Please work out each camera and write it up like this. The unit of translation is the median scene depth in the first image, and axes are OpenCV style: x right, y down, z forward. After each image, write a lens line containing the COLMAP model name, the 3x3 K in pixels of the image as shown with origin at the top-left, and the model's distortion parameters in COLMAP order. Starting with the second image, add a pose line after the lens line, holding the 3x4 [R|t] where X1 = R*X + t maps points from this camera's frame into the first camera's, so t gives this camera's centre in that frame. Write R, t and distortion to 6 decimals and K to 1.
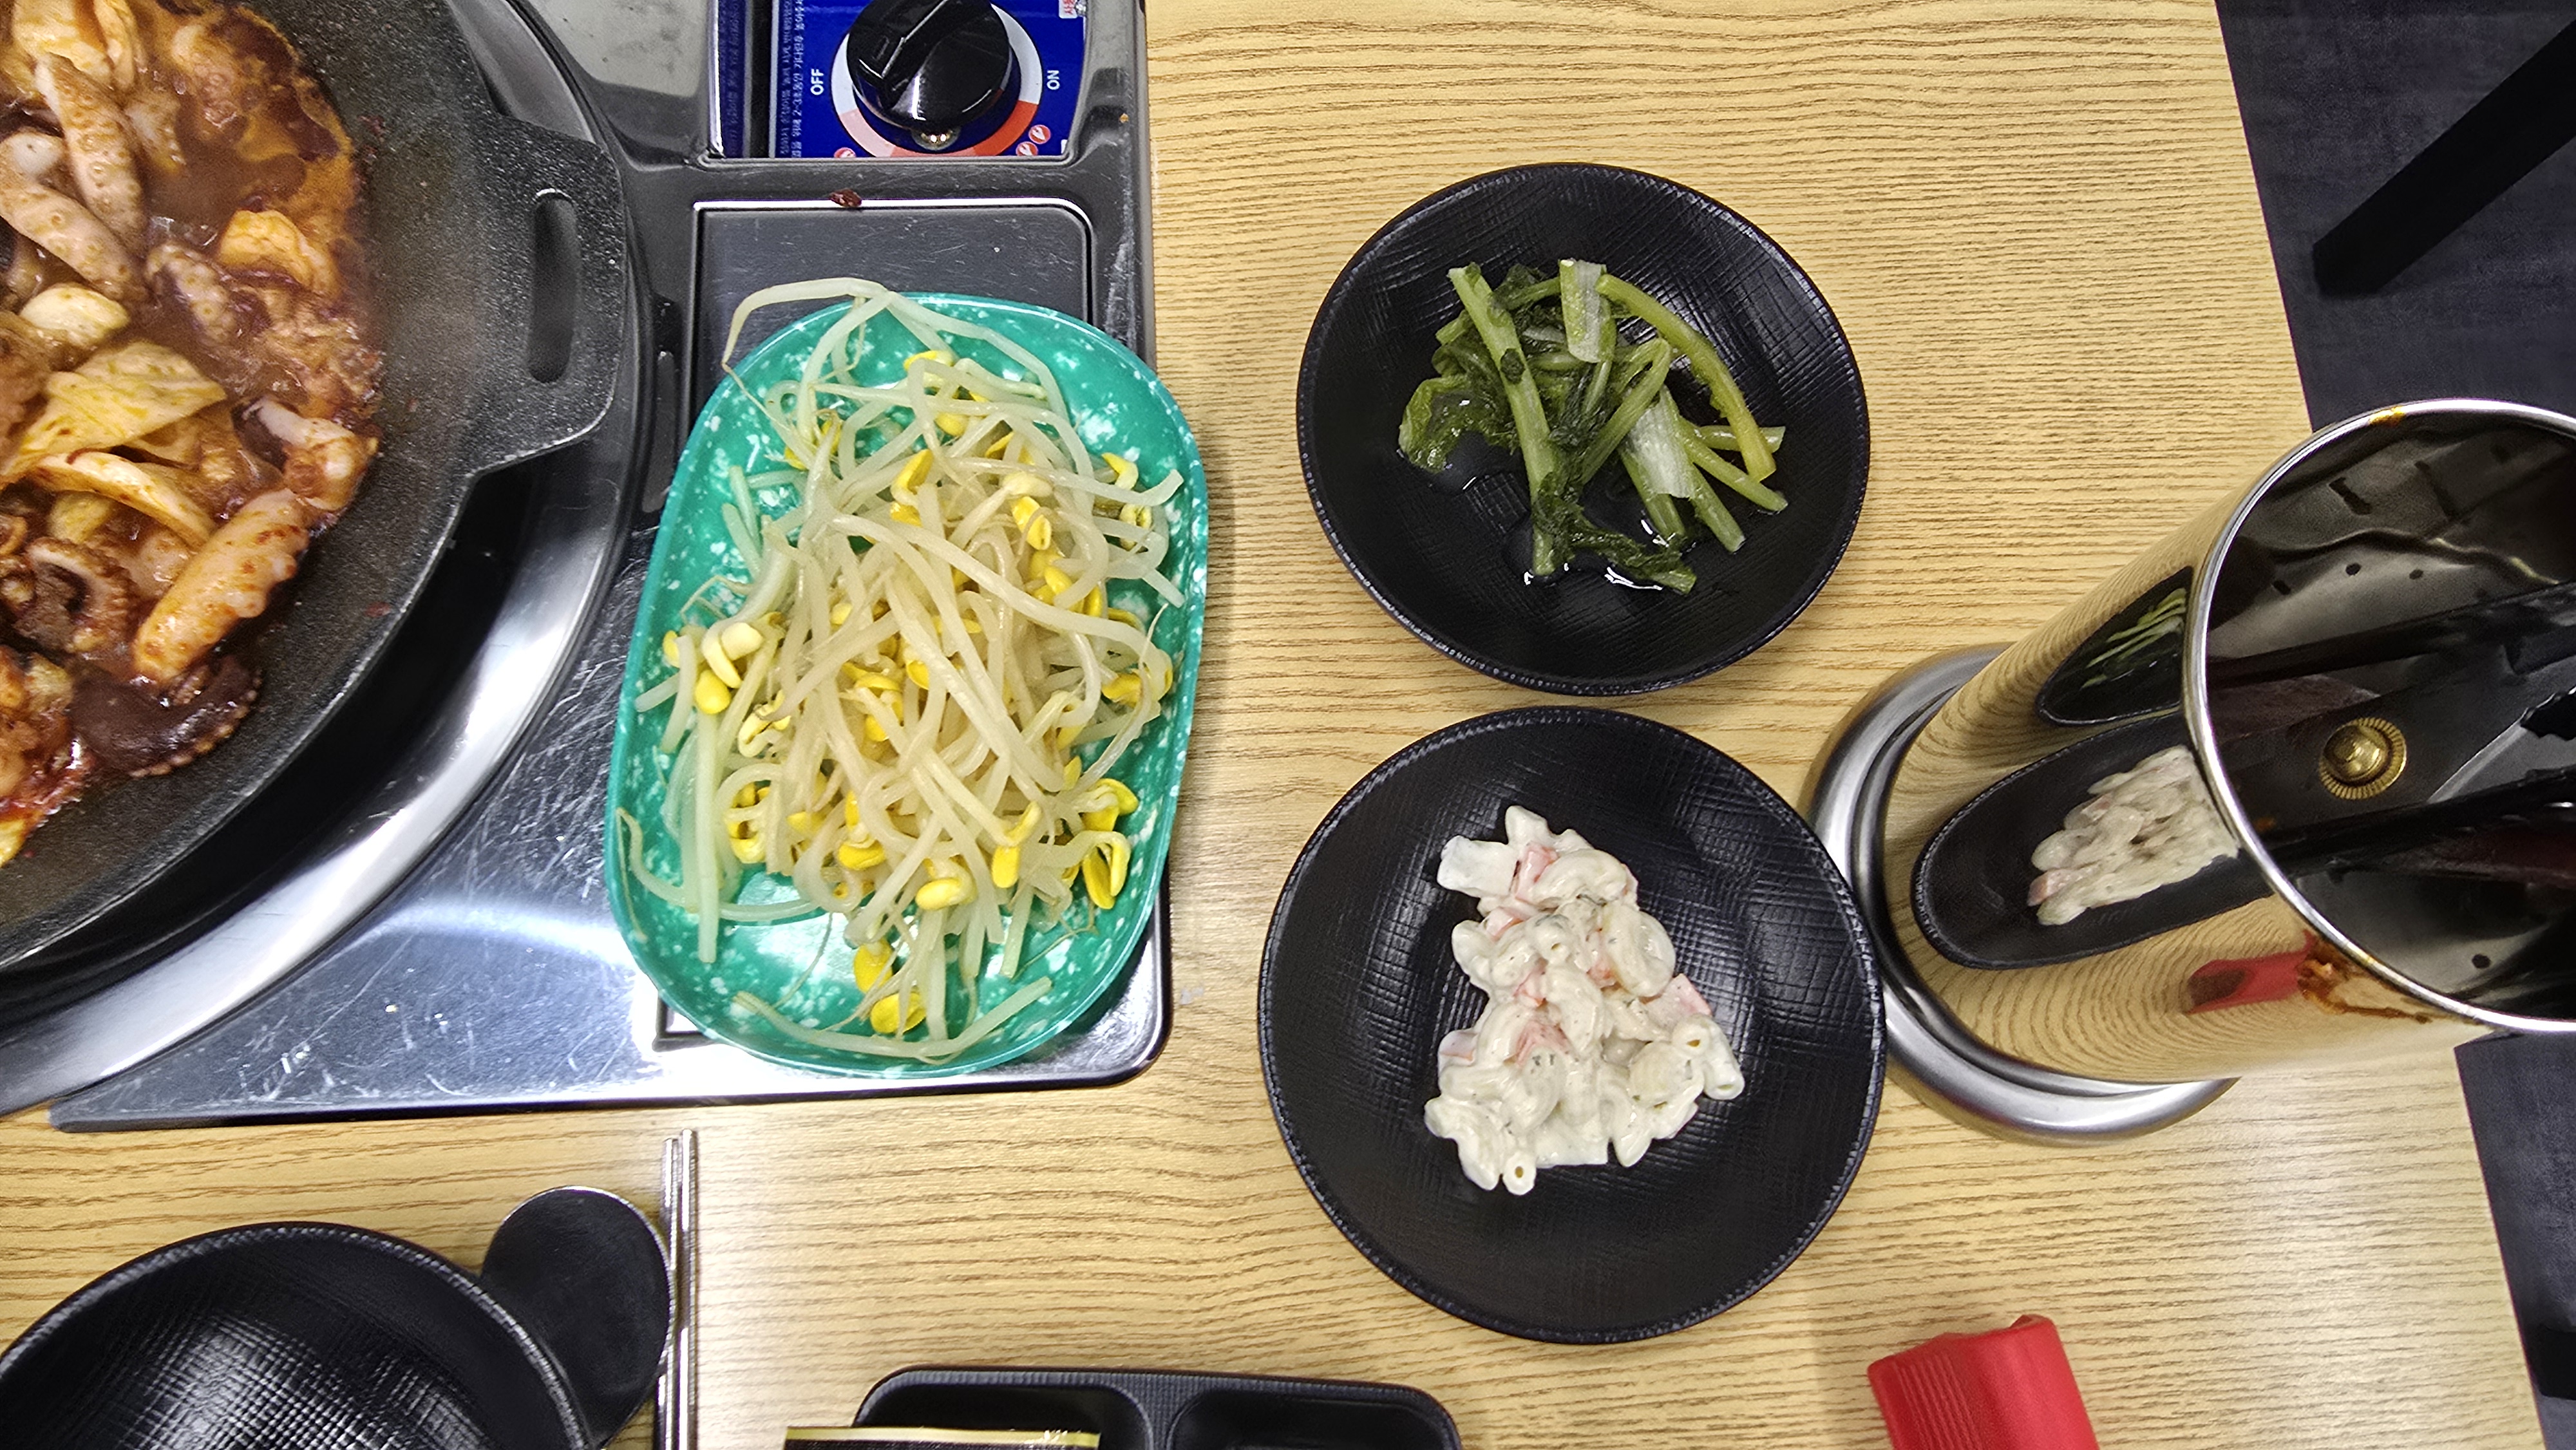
lens RADIAL K [[1758.0, 0, 1295.6], [0, 1758.0, 721.4], [0, 0, 1]] dist [0.006660, -0.001437]
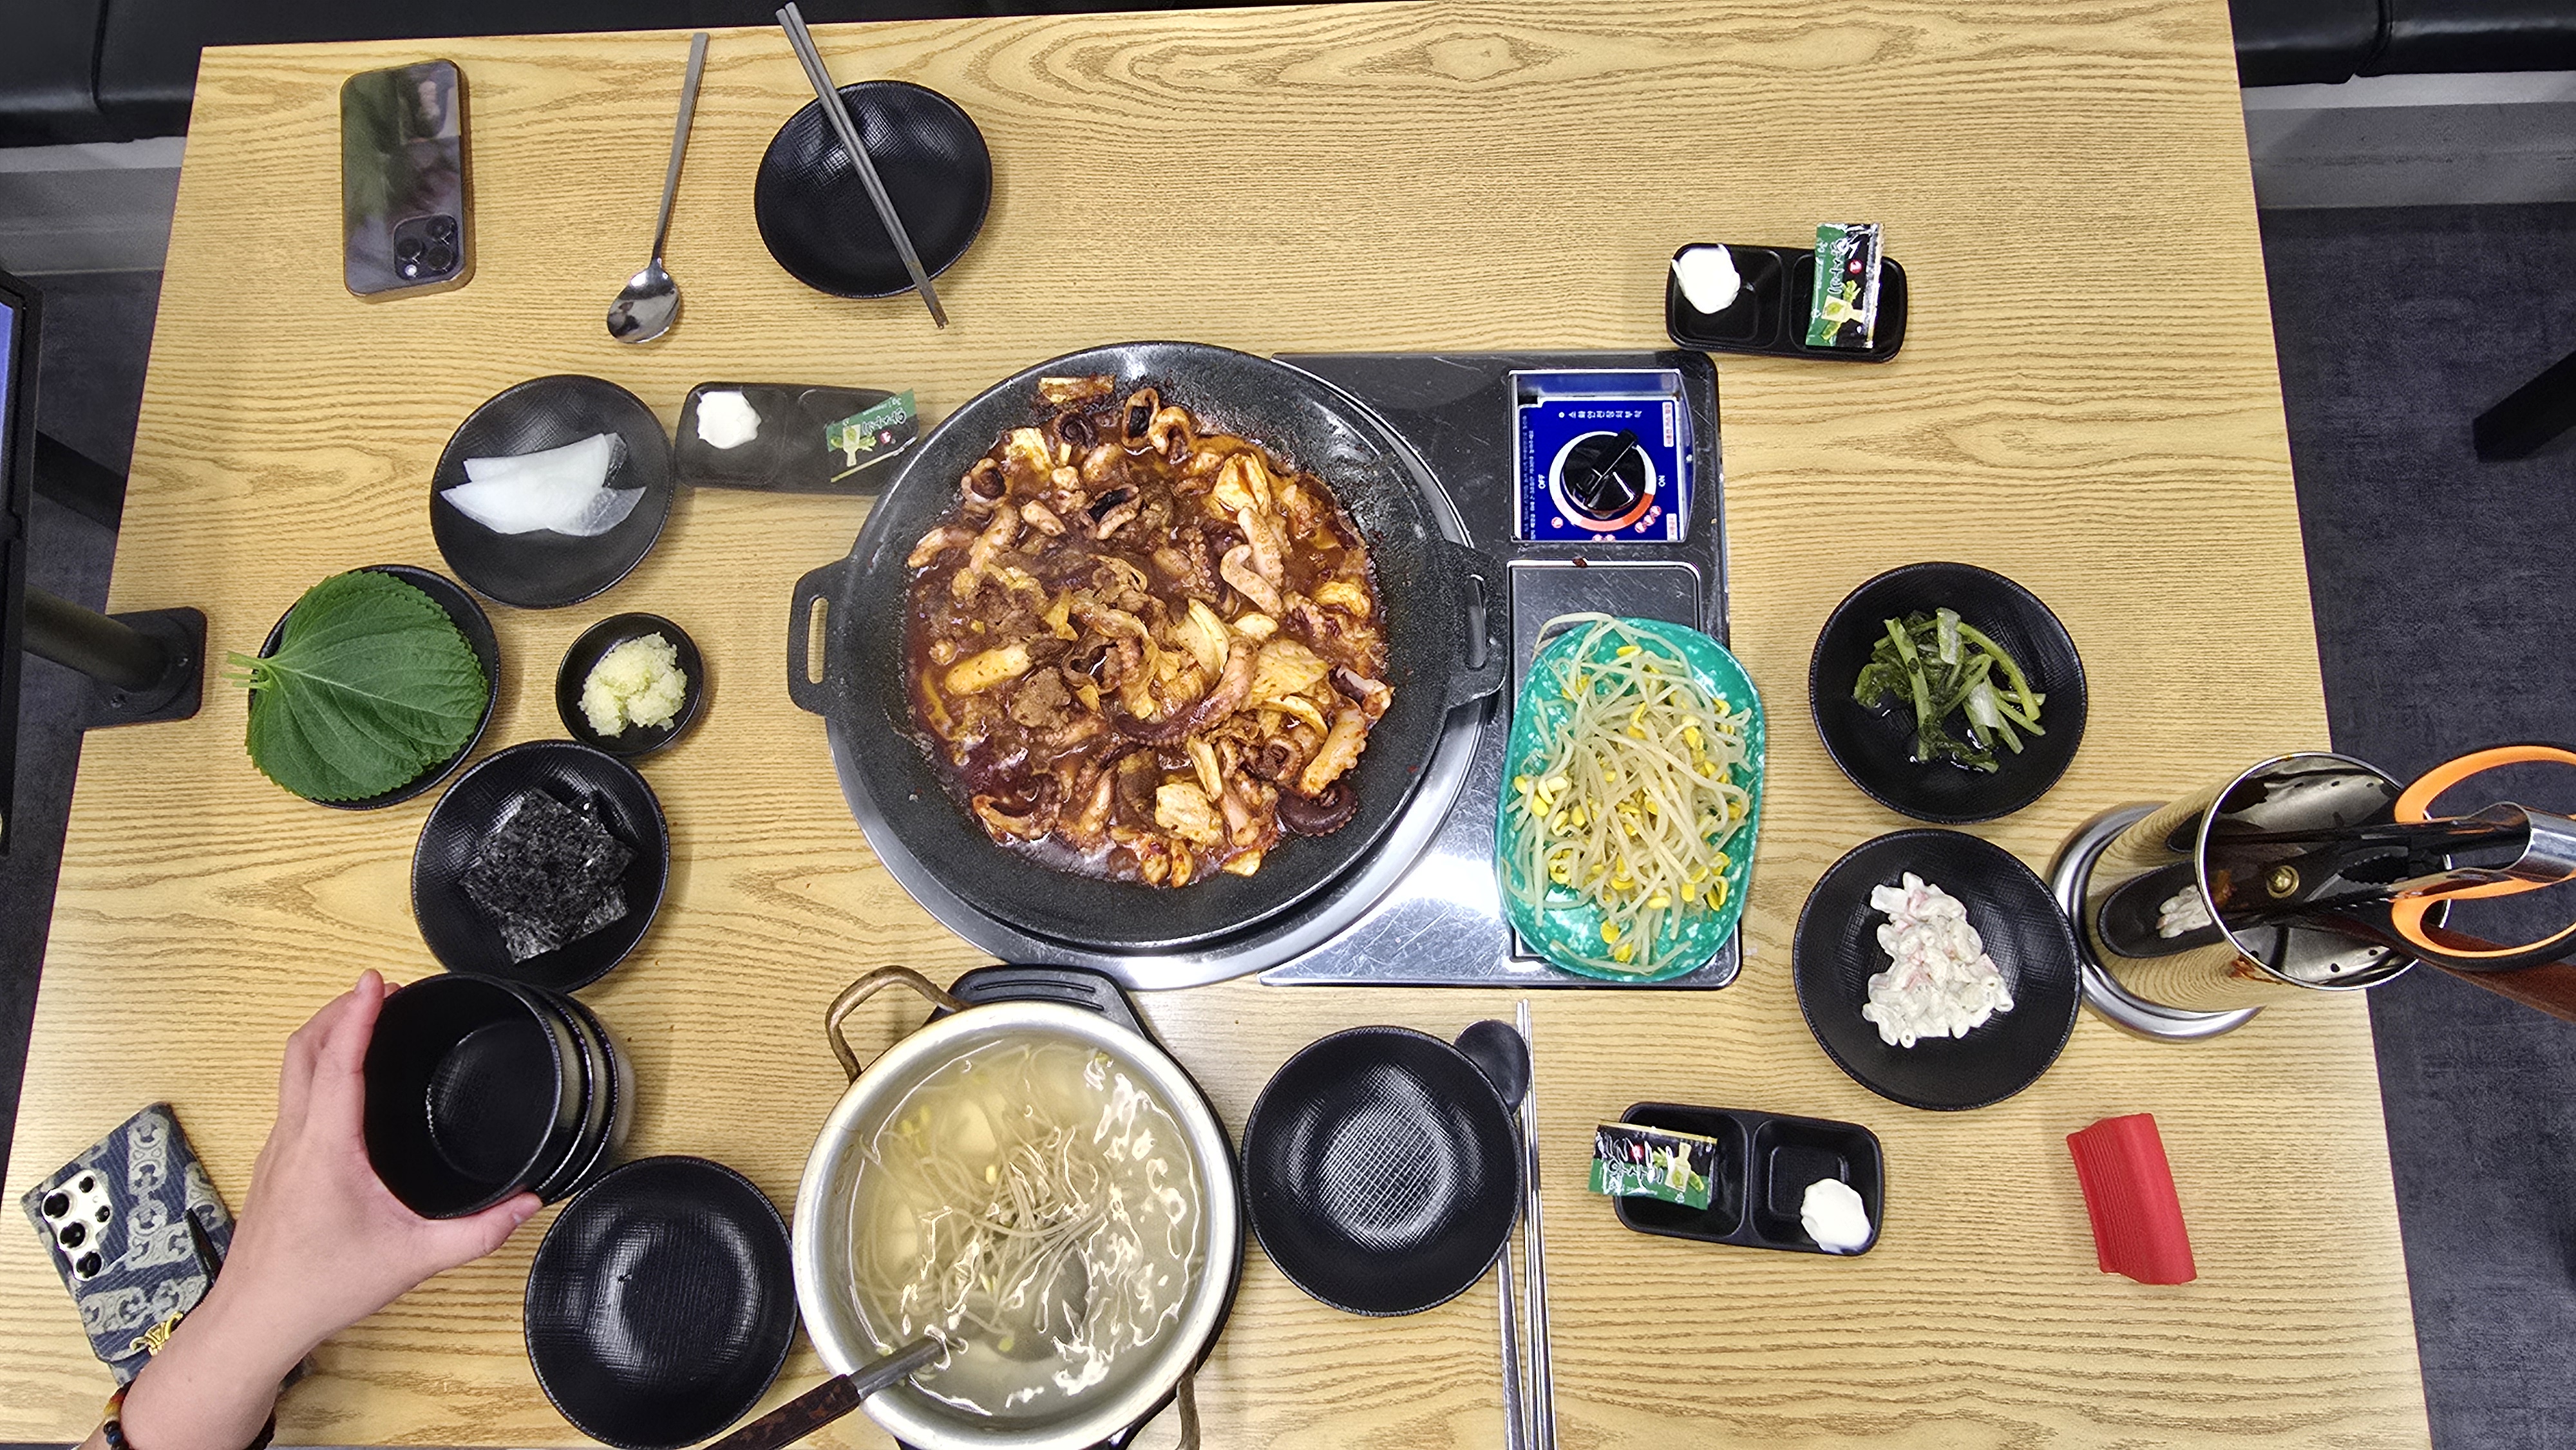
lens RADIAL K [[1758.0, 0, 1295.6], [0, 1758.0, 721.4], [0, 0, 1]] dist [0.006660, -0.001437]
pose [[0.992126, 0.035838, -0.120006, -0.367859], [-0.032778, 0.999088, 0.027370, -0.171177], [0.120877, -0.023221, 0.992396, -1.229174]]
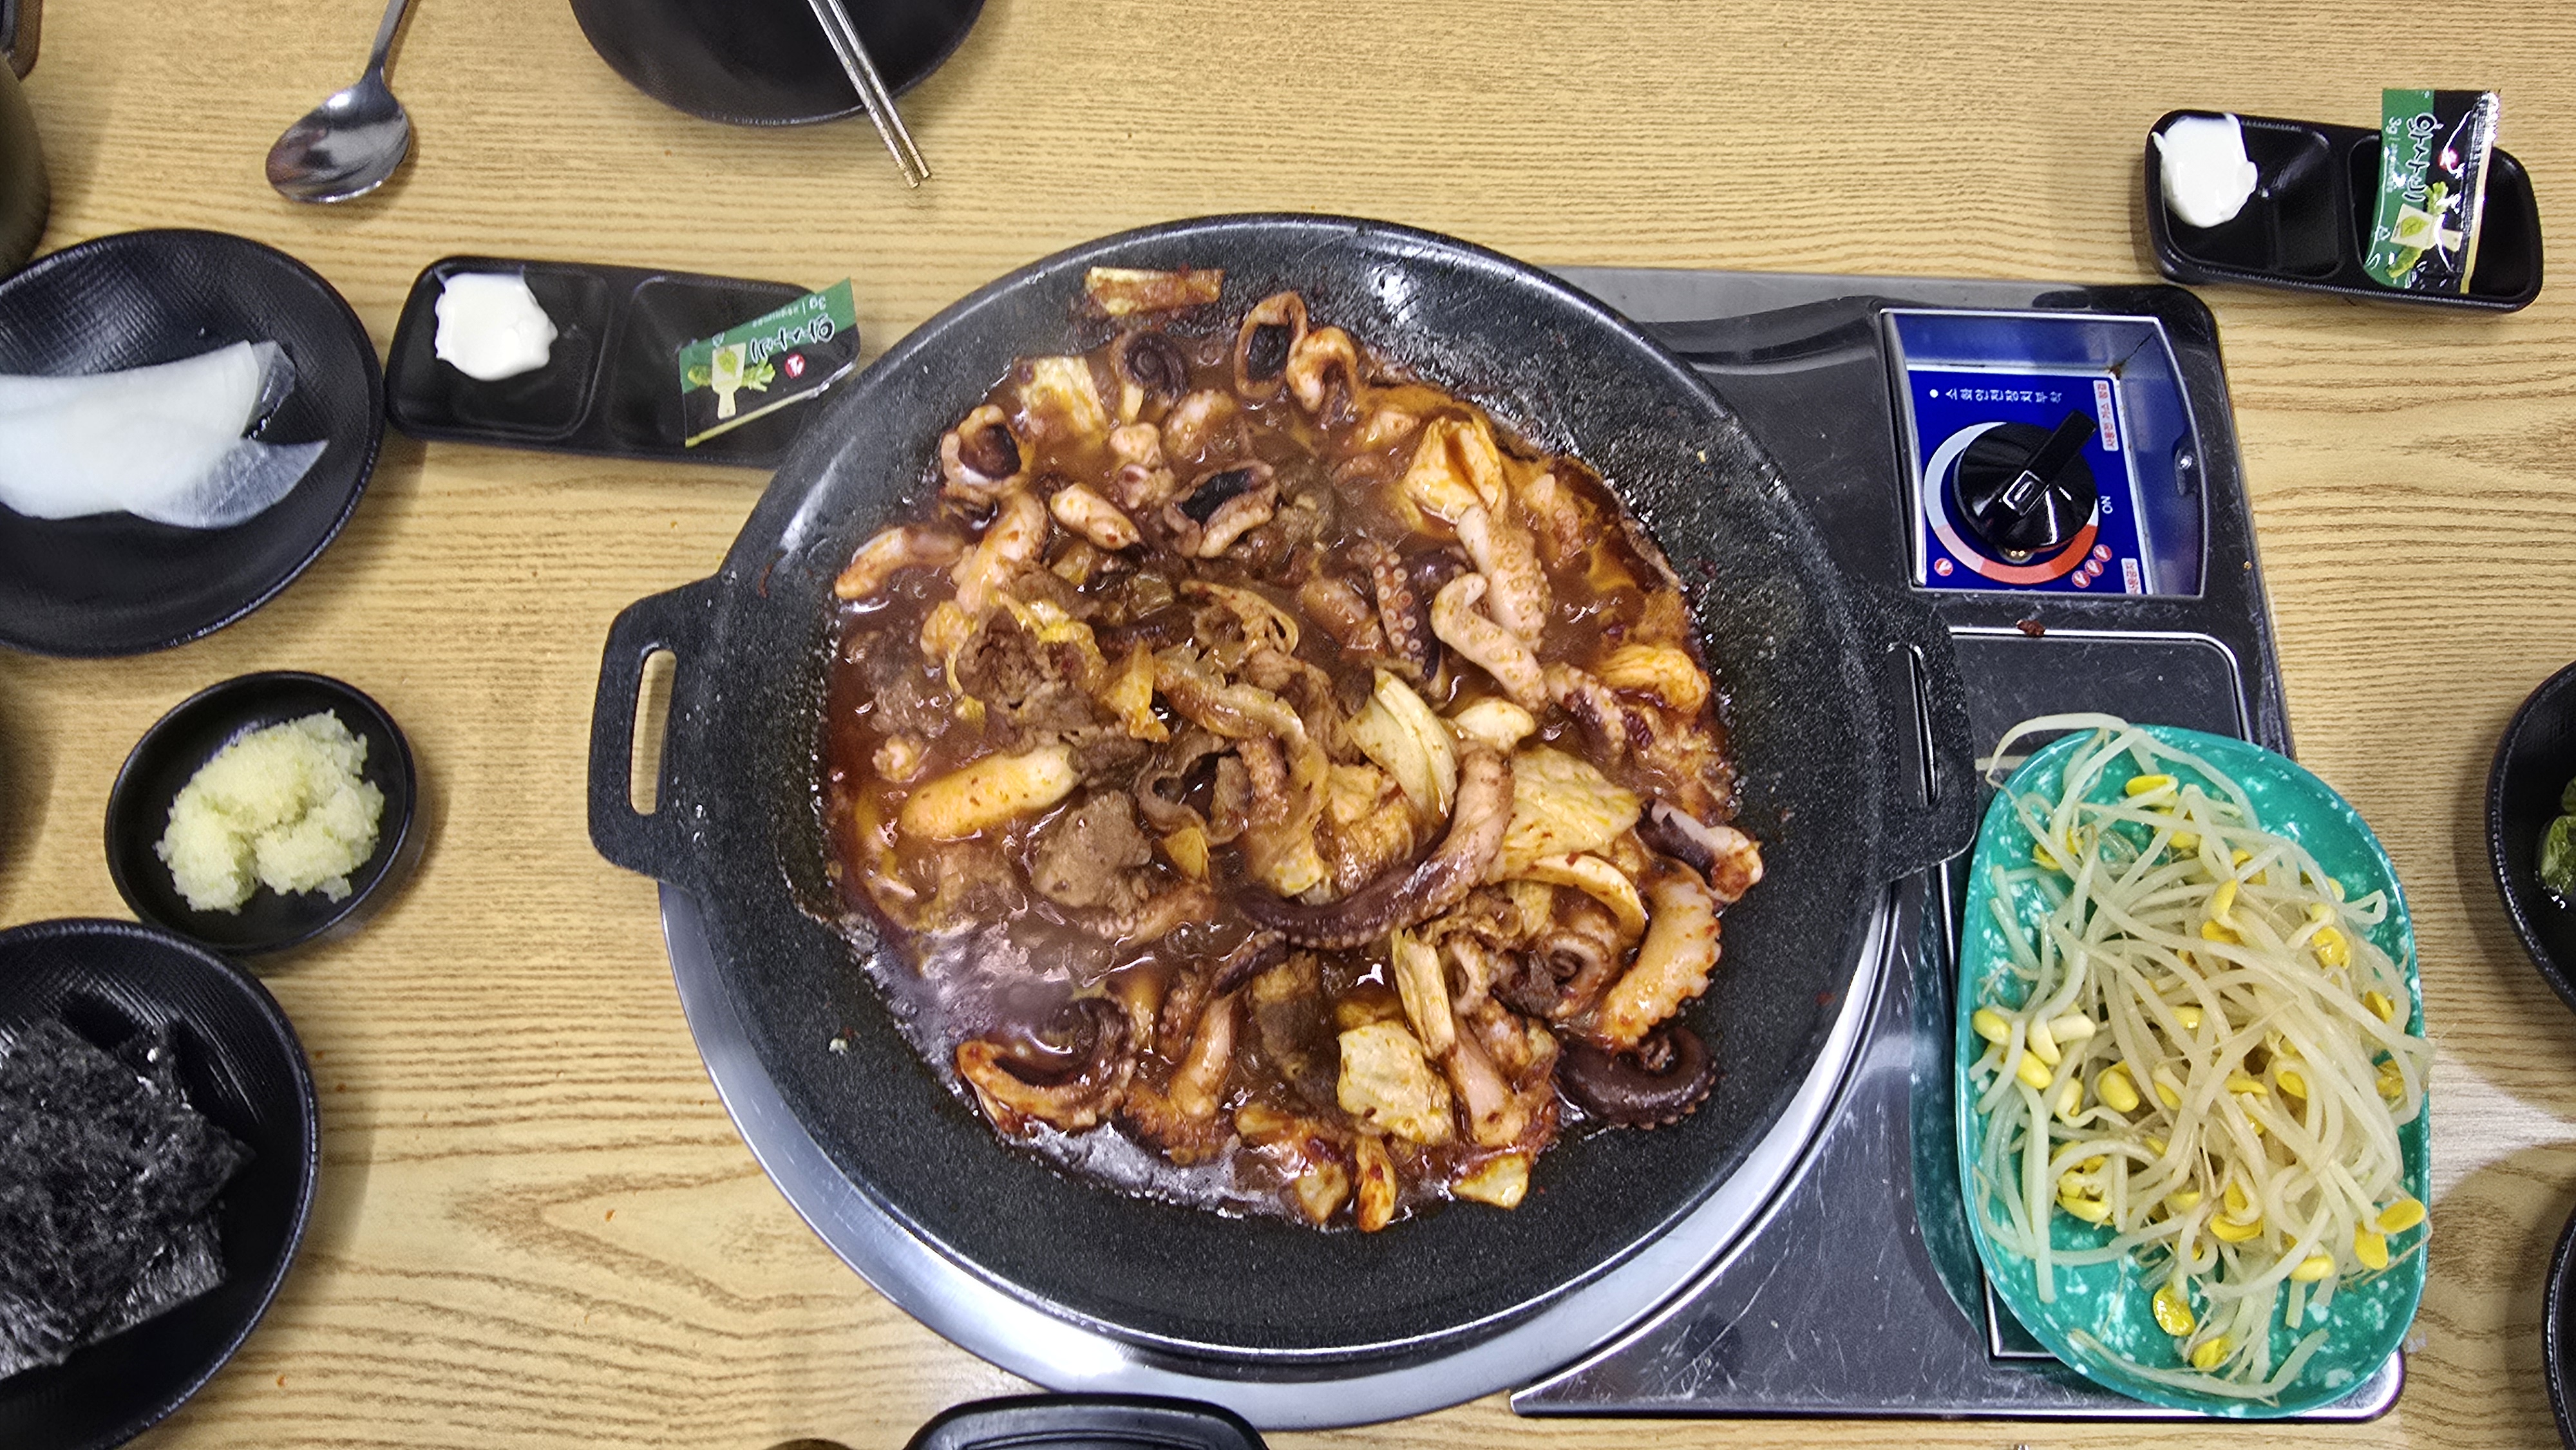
lens RADIAL K [[1758.0, 0, 1295.6], [0, 1758.0, 721.4], [0, 0, 1]] dist [0.006660, -0.001437]
pose [[0.998640, 0.050989, -0.010900, -0.816531], [-0.051532, 0.997024, -0.057343, -0.154575], [0.007944, 0.057827, 0.998295, -0.212799]]
